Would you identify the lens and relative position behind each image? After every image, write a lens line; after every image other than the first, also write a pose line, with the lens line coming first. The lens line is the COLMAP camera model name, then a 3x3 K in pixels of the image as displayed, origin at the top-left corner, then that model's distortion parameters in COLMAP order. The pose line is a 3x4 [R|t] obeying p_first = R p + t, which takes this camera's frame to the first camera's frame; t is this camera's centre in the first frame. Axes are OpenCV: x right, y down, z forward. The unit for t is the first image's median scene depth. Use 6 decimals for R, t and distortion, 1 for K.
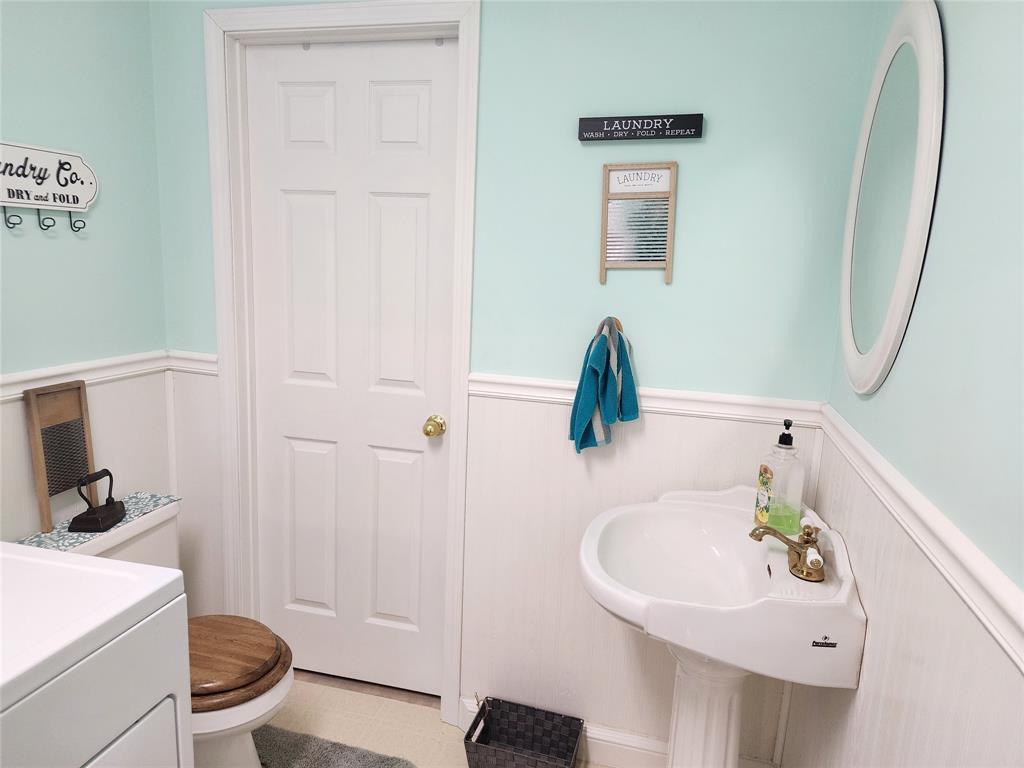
lens RADIAL K [[676.9, 0, 506.5], [0, 676.9, 378.6], [0, 0, 1]] dist [0.048897, -0.057647]
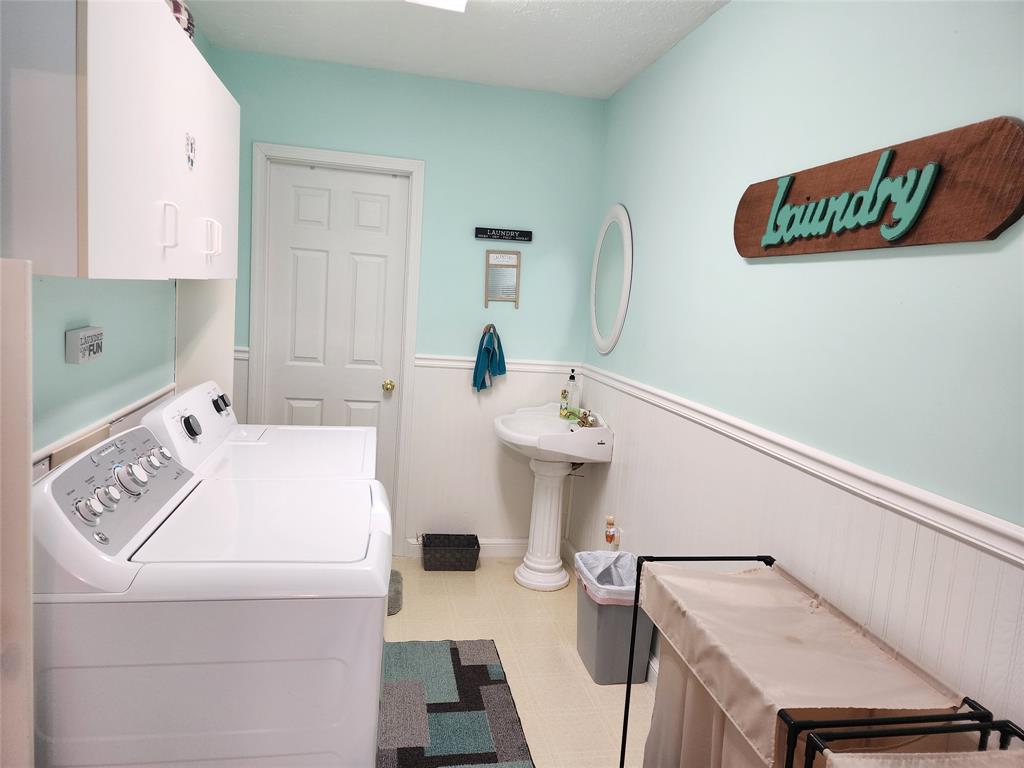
lens RADIAL K [[676.9, 0, 512.0], [0, 676.9, 387.3], [0, 0, 1]] dist [0.048897, -0.057647]
pose [[0.899136, -0.036544, 0.436141, -0.679129], [0.040329, 0.999186, 0.000580, 0.099496], [-0.435807, 0.017068, 0.899878, -0.848816]]
